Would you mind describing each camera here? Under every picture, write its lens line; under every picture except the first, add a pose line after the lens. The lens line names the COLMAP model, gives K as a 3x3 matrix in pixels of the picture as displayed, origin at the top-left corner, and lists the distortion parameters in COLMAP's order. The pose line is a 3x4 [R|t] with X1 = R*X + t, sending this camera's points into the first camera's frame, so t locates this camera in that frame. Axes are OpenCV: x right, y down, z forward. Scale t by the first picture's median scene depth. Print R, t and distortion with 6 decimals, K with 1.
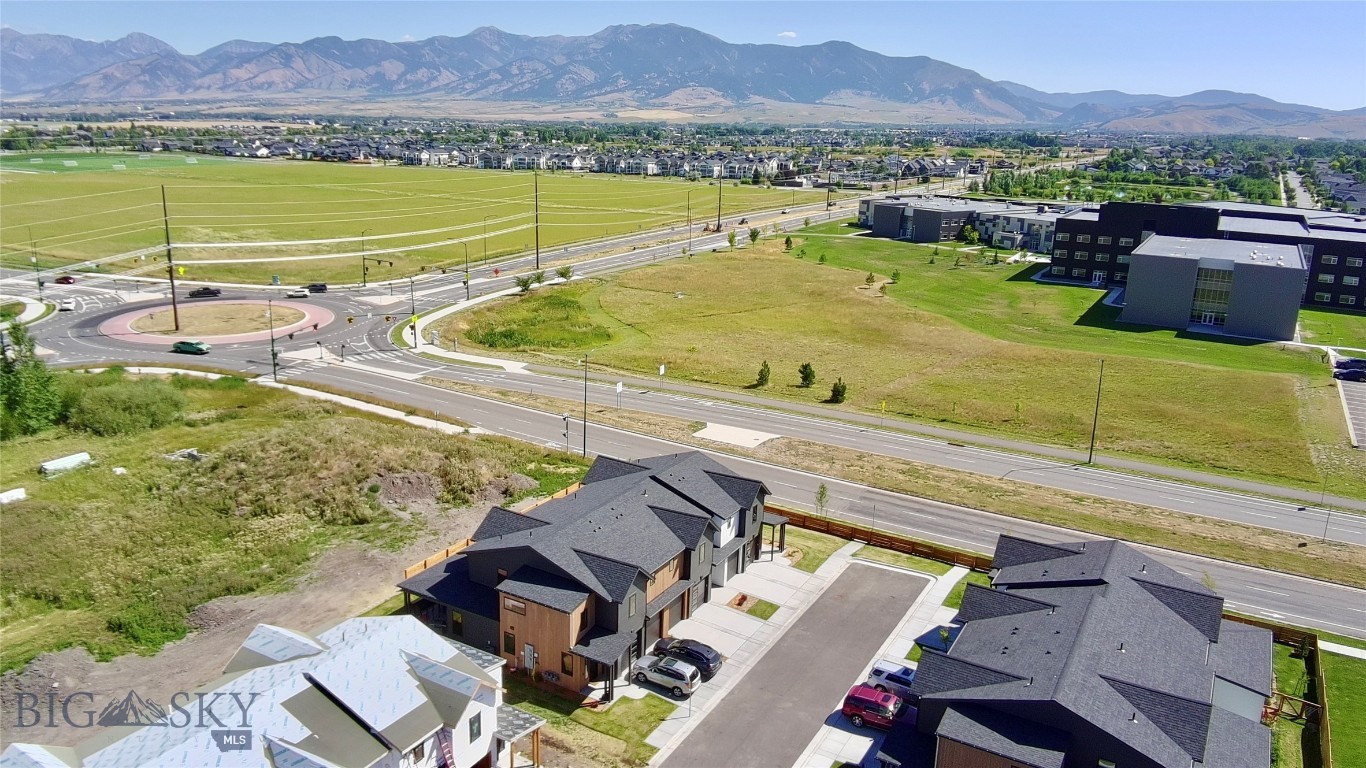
lens RADIAL K [[963.9, 0, 672.8], [0, 963.9, 385.6], [0, 0, 1]] dist [0.063747, -0.144456]
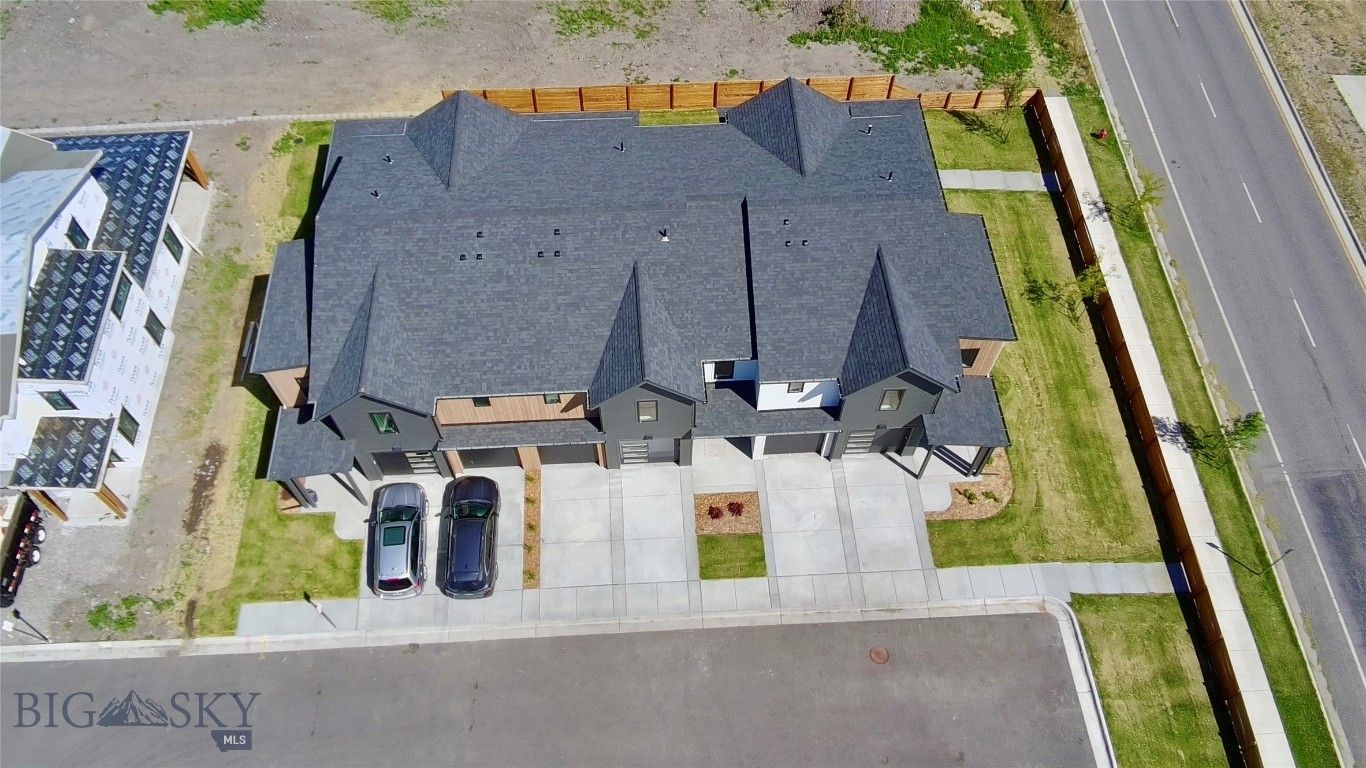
lens RADIAL K [[967.2, 0, 683.0], [0, 967.2, 384.0], [0, 0, 1]] dist [0.138979, -0.335974]
pose [[0.555369, 0.692097, -0.461050, 0.193755], [-0.207569, 0.652229, 0.729049, -0.148067], [0.805282, -0.309191, 0.505886, 0.576564]]
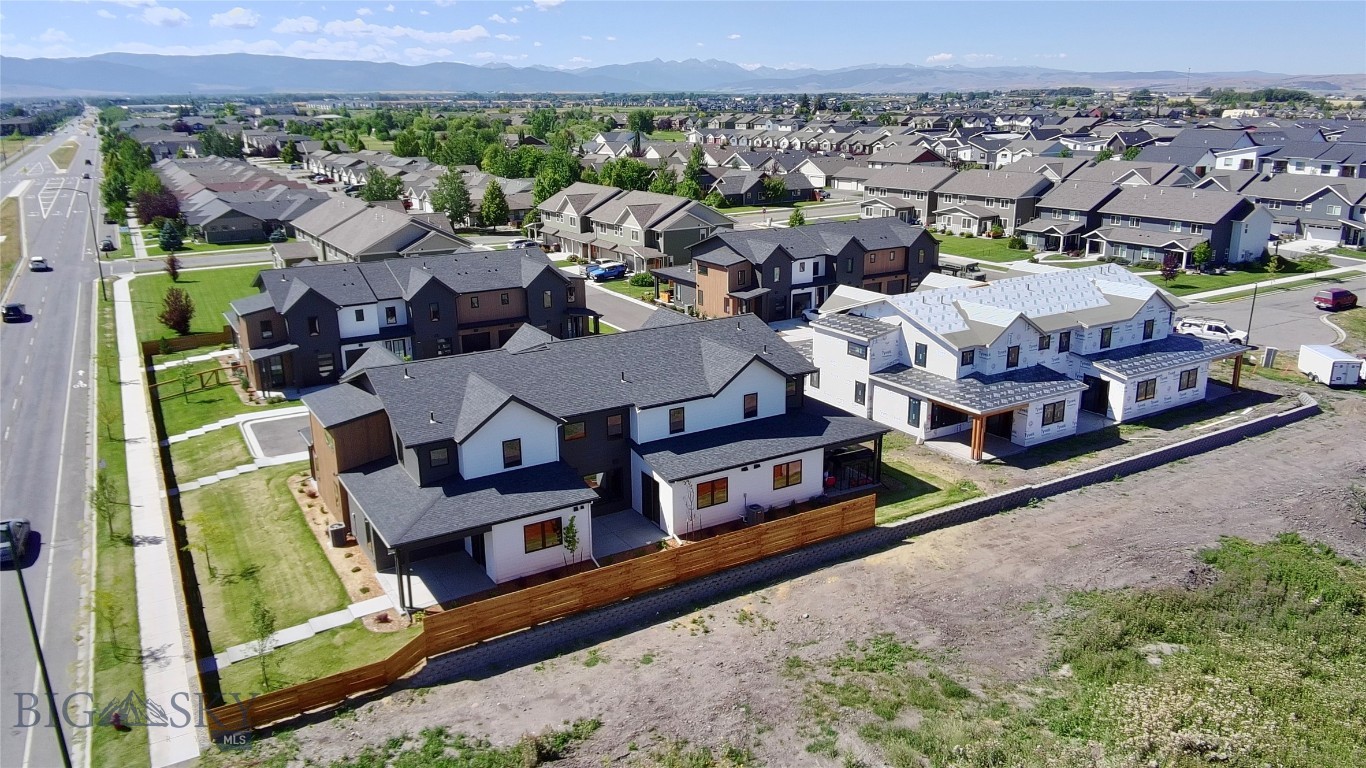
lens RADIAL K [[963.9, 0, 672.8], [0, 963.9, 385.6], [0, 0, 1]] dist [0.063747, -0.144456]
pose [[-0.878271, -0.144498, 0.455808, -0.344417], [0.120751, 0.855327, 0.503820, -0.164710], [-0.462666, 0.497530, -0.733760, 1.167821]]
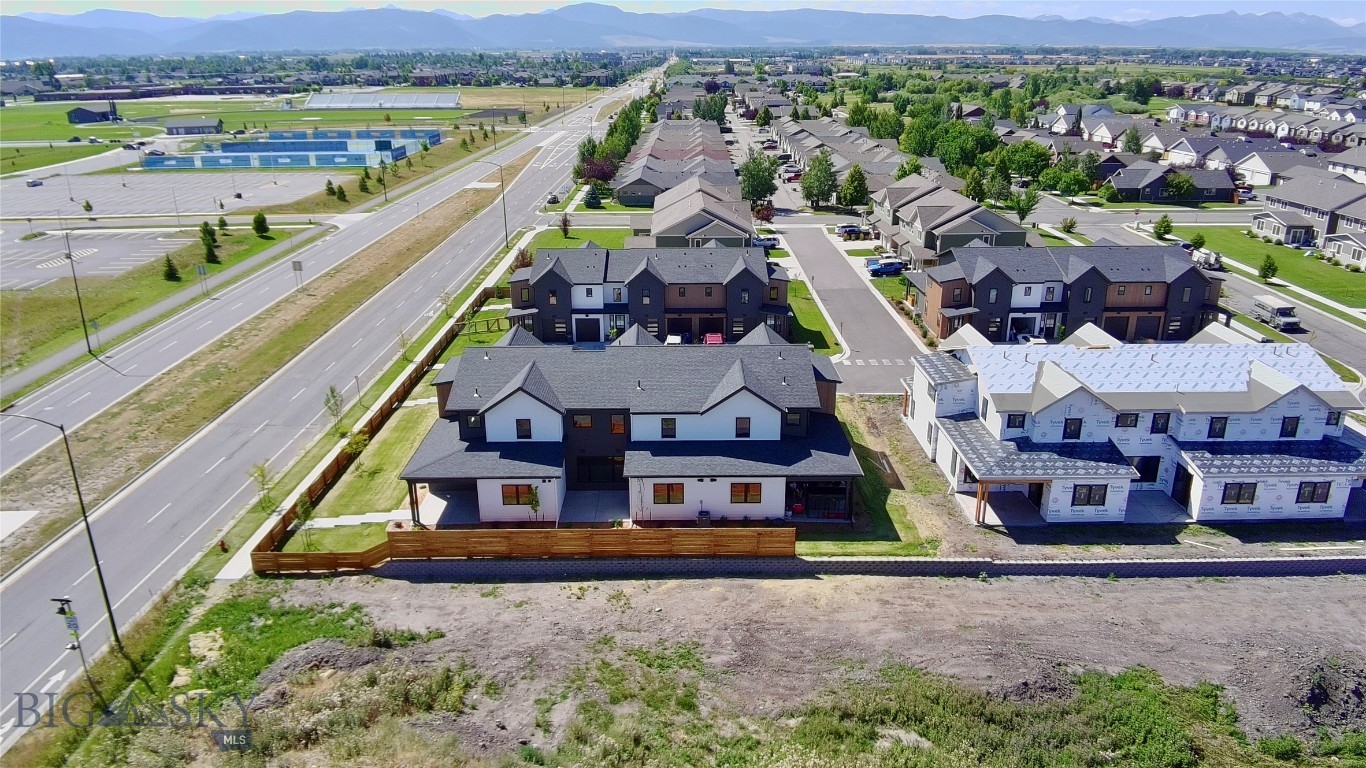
lens RADIAL K [[909.1, 0, 676.4], [0, 909.1, 379.9], [0, 0, 1]] dist [0.066520, -0.147394]
pose [[-0.514587, -0.300999, 0.802870, -0.580395], [0.223008, 0.857152, 0.464283, -0.187257], [-0.827930, 0.417960, -0.373953, 0.999574]]
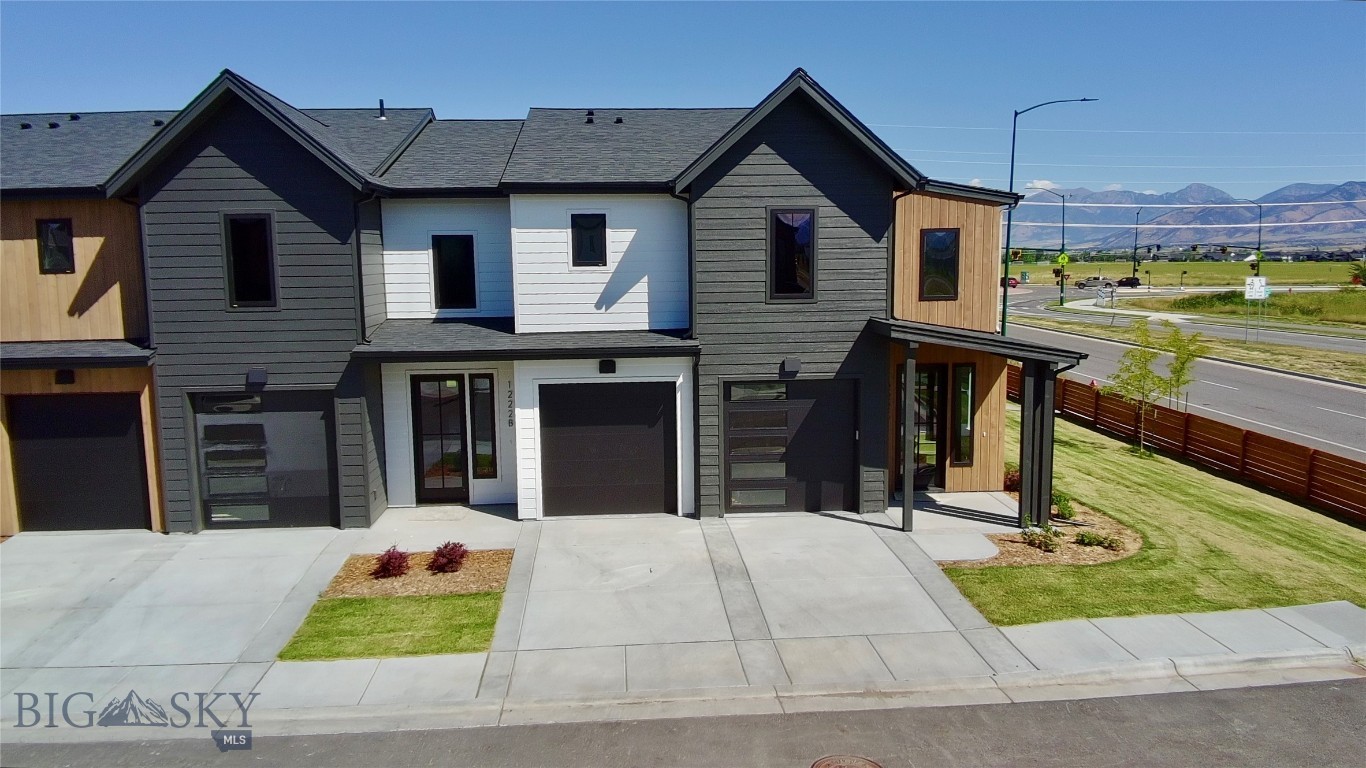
lens RADIAL K [[942.9, 0, 670.9], [0, 942.9, 381.2], [0, 0, 1]] dist [0.043933, -0.109776]
pose [[0.558392, 0.078229, -0.825881, 0.198399], [-0.191827, 0.980738, -0.036800, 0.142486], [0.807094, 0.178976, 0.562643, 0.719585]]
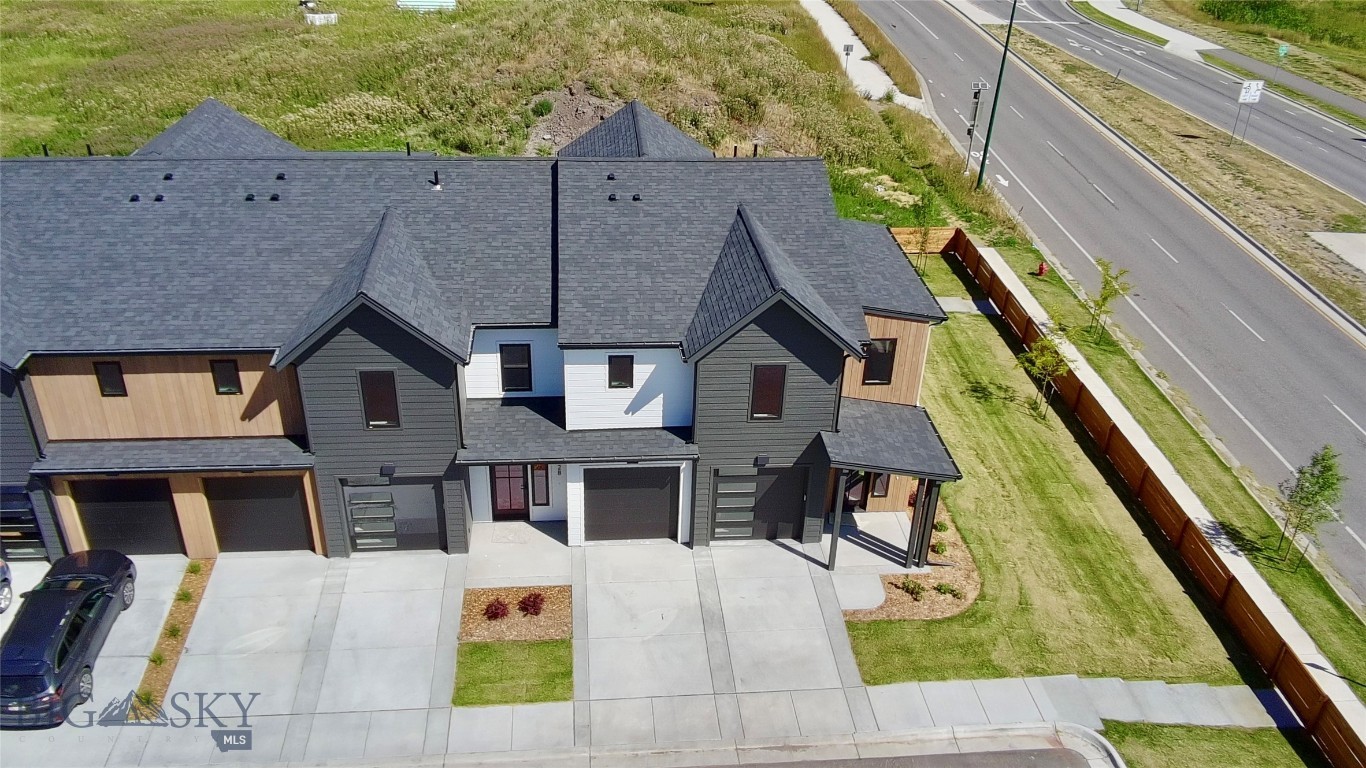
lens RADIAL K [[1060.0, 0, 673.2], [0, 1060.0, 385.5], [0, 0, 1]] dist [0.095821, -0.208698]
pose [[0.578519, 0.404233, -0.708457, 0.241666], [-0.227823, 0.914071, 0.335516, 0.026261], [0.783207, -0.032700, 0.620901, 0.646351]]
